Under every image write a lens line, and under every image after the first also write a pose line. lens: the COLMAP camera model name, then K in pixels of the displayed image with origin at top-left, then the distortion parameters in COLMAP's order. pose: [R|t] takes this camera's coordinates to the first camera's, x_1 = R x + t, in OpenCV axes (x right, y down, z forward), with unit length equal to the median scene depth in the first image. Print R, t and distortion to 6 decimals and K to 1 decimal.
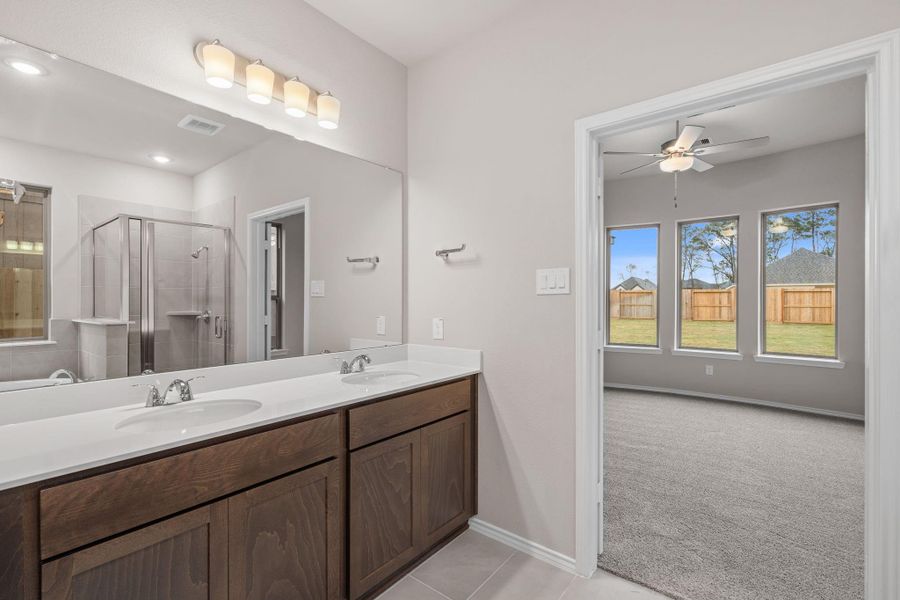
lens RADIAL K [[404.5, 0, 448.1], [0, 404.5, 301.8], [0, 0, 1]] dist [-0.003020, -0.000367]
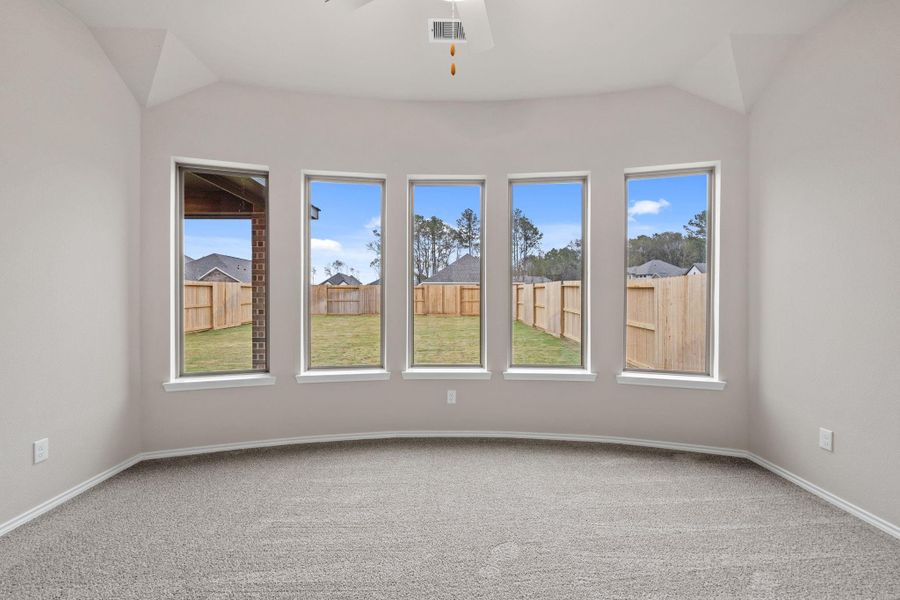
lens RADIAL K [[404.5, 0, 448.1], [0, 404.5, 301.8], [0, 0, 1]] dist [-0.003020, -0.000367]
pose [[0.769877, -0.009382, 0.638124, 0.048744], [0.002219, 0.999925, 0.012024, -0.000676], [-0.638189, -0.007841, 0.769840, 0.113729]]
